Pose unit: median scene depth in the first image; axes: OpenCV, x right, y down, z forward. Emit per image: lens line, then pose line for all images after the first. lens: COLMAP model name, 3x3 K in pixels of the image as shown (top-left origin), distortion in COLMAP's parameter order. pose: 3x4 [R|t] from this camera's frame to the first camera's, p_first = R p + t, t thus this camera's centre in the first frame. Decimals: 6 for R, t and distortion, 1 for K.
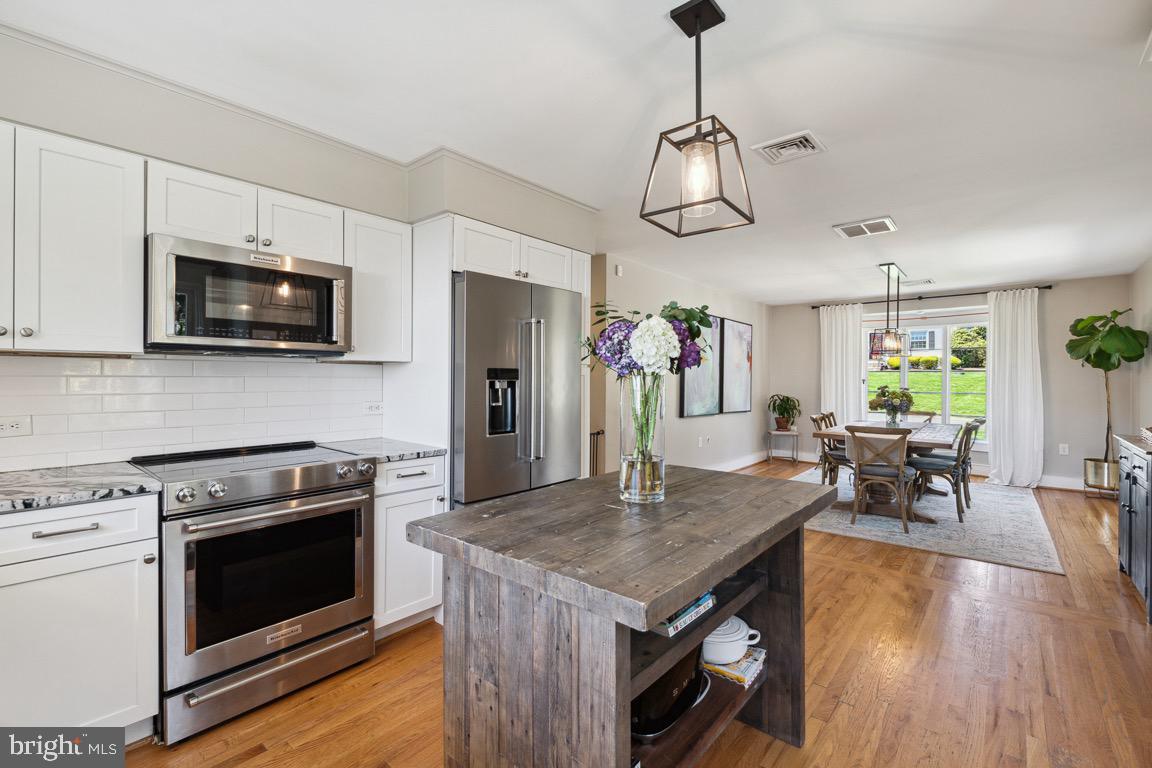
lens RADIAL K [[505.4, 0, 569.9], [0, 505.4, 378.3], [0, 0, 1]] dist [0.007344, -0.000803]
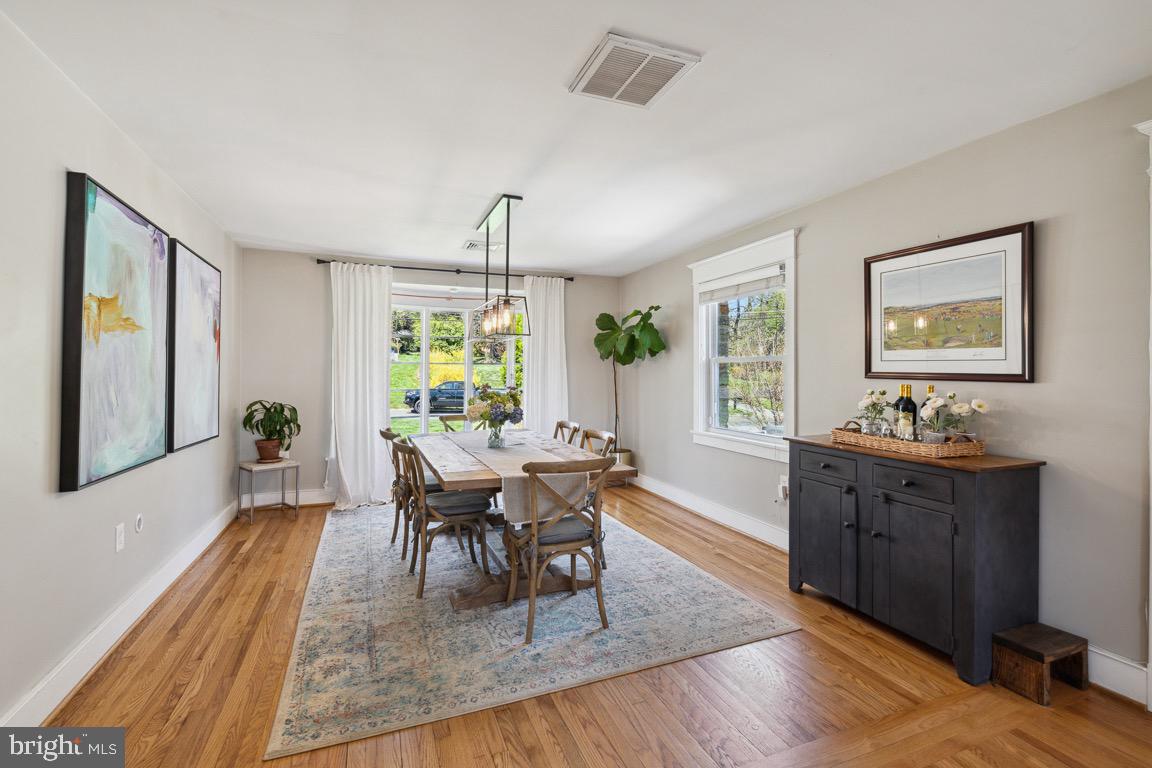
lens RADIAL K [[514.9, 0, 578.0], [0, 514.9, 369.8], [0, 0, 1]] dist [0.002675, -0.000507]
pose [[0.457056, 0.002052, 0.889436, 0.058495], [-0.000502, 0.999998, -0.002049, -0.002411], [-0.889438, 0.000490, 0.457056, 0.457029]]
